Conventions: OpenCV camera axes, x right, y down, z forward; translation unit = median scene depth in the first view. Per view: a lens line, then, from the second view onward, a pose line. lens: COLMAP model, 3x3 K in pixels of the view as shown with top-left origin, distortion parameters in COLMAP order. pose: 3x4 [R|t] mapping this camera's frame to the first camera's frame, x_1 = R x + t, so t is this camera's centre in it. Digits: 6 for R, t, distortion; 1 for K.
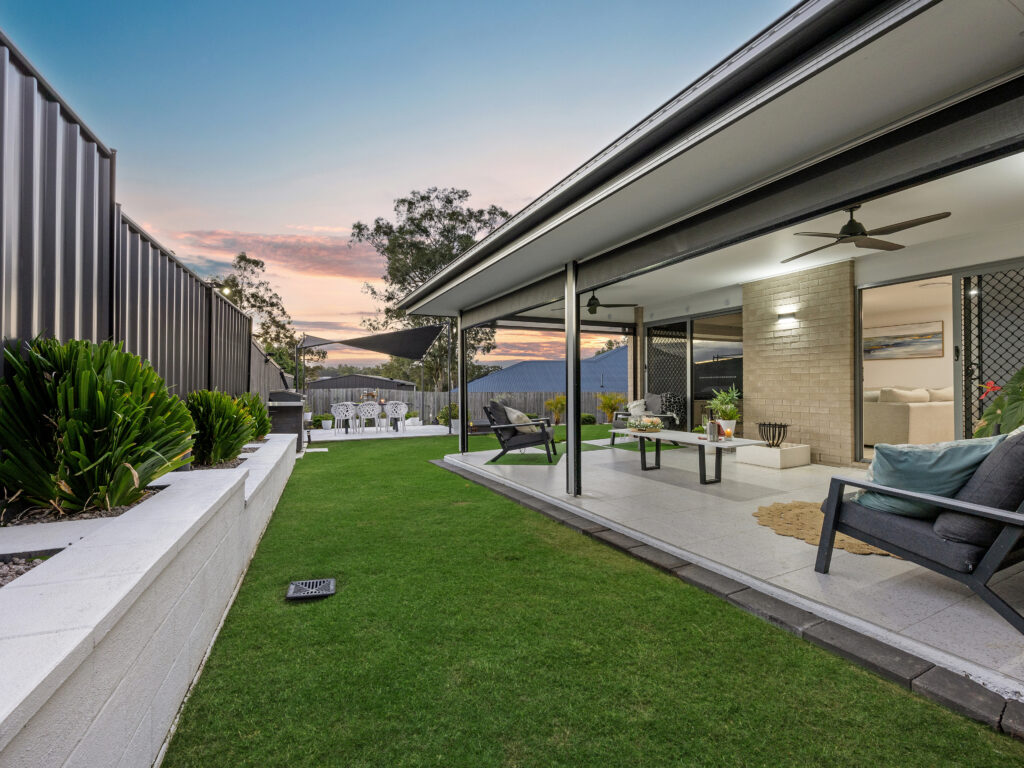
lens RADIAL K [[463.3, 0, 512.5], [0, 463.3, 383.2], [0, 0, 1]] dist [-0.003294, 0.000546]
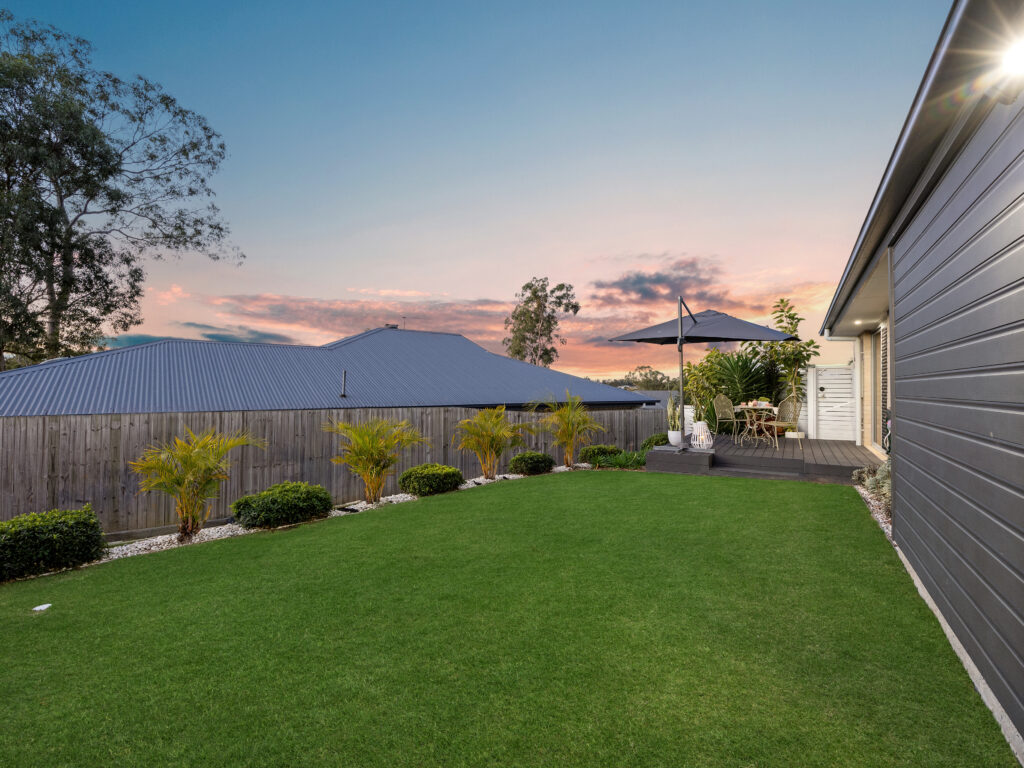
lens RADIAL K [[463.3, 0, 515.1], [0, 463.3, 391.1], [0, 0, 1]] dist [-0.003294, 0.000546]
pose [[0.847133, 0.003241, 0.531371, 0.045574], [-0.008190, 0.999942, 0.006957, -0.001296], [-0.531318, -0.010245, 0.847110, 0.256719]]
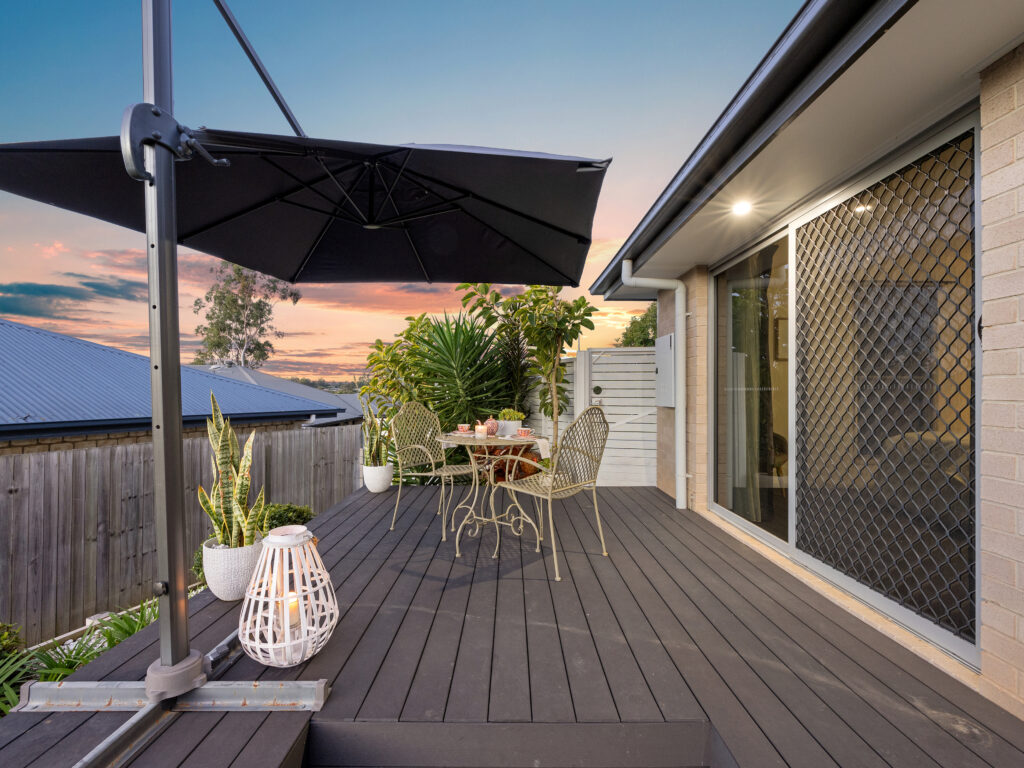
lens RADIAL K [[463.3, 0, 504.6], [0, 463.3, 390.4], [0, 0, 1]] dist [-0.003294, 0.000546]
pose [[0.462757, 0.007149, 0.886456, 0.193334], [-0.009341, 0.999951, -0.003188, -0.001171], [-0.886436, -0.006805, 0.462801, 0.346101]]
